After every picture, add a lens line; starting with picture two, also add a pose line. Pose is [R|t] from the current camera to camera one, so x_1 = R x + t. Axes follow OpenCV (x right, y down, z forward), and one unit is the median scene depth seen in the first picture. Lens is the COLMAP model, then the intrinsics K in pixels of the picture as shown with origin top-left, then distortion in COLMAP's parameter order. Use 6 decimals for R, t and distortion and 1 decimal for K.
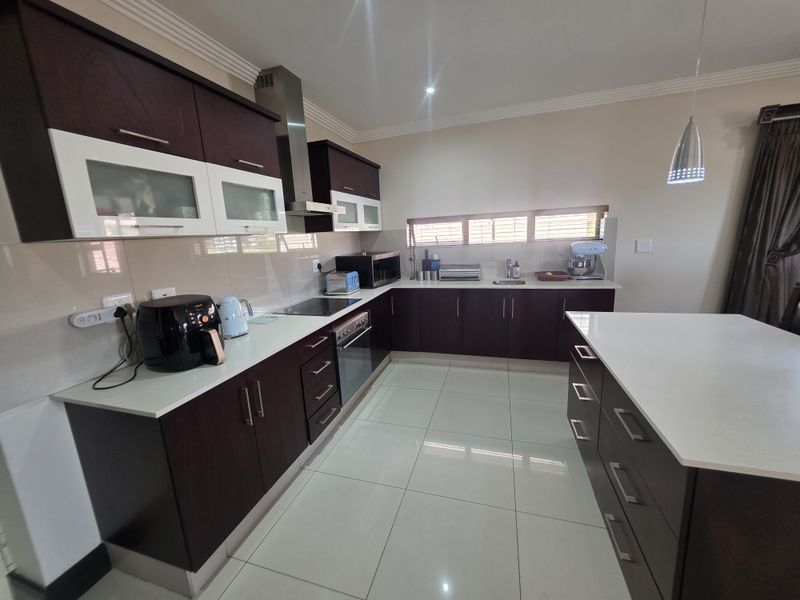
lens RADIAL K [[322.5, 0, 397.8], [0, 322.5, 296.2], [0, 0, 1]] dist [-0.000726, -0.000293]
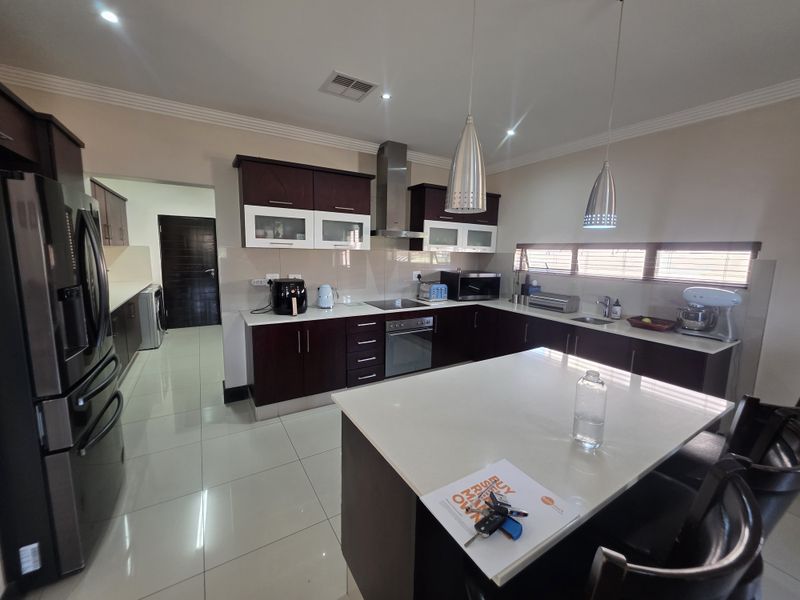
lens RADIAL K [[322.5, 0, 396.8], [0, 322.5, 294.4], [0, 0, 1]] dist [-0.000726, -0.000293]
pose [[0.750653, 0.158117, -0.641498, 0.595013], [-0.187269, 0.982041, 0.022920, -0.039568], [0.633602, 0.102928, 0.766782, -0.046959]]
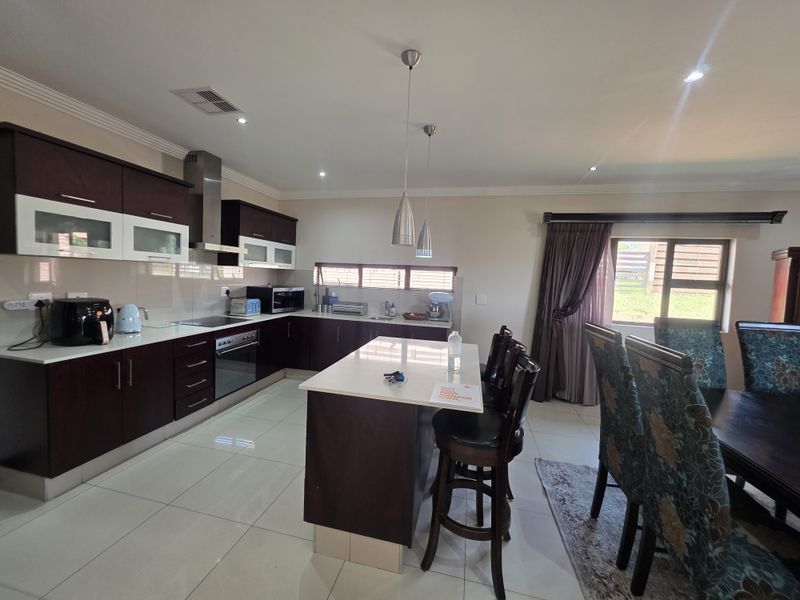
lens RADIAL K [[322.5, 0, 395.2], [0, 322.5, 295.2], [0, 0, 1]] dist [-0.000726, -0.000293]
pose [[0.993145, 0.091531, 0.072694, 0.352341], [-0.080987, 0.987298, -0.136691, 0.042324], [-0.084282, 0.129867, 0.987943, -0.329908]]
